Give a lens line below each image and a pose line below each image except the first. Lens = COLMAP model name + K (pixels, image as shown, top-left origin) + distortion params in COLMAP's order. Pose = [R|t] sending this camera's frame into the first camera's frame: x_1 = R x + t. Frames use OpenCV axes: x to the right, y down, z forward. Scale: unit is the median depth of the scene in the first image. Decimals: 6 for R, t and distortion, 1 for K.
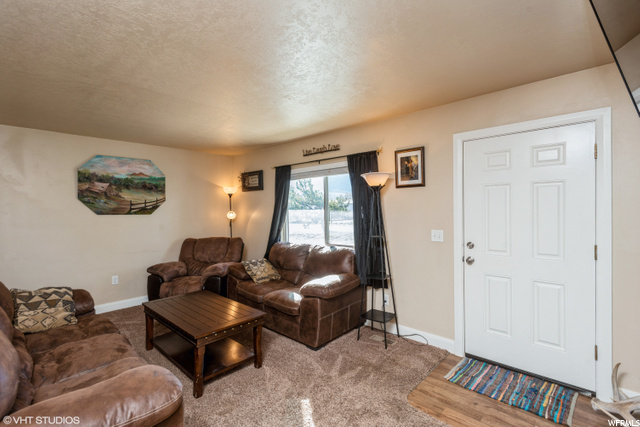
lens RADIAL K [[302.5, 0, 317.4], [0, 302.5, 207.4], [0, 0, 1]] dist [0.025499, -0.001309]
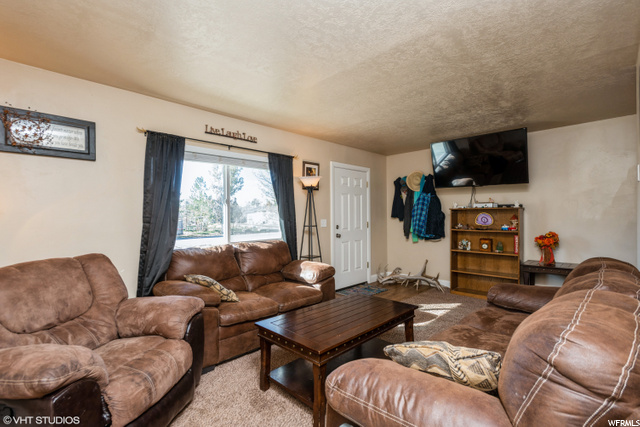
lens RADIAL K [[302.5, 0, 319.2], [0, 302.5, 214.8], [0, 0, 1]] dist [0.025499, -0.001309]
pose [[0.014616, 0.005108, 0.999880, -0.890255], [-0.003553, 0.999981, -0.005057, 0.045154], [-0.999887, -0.003478, 0.014634, 0.771669]]
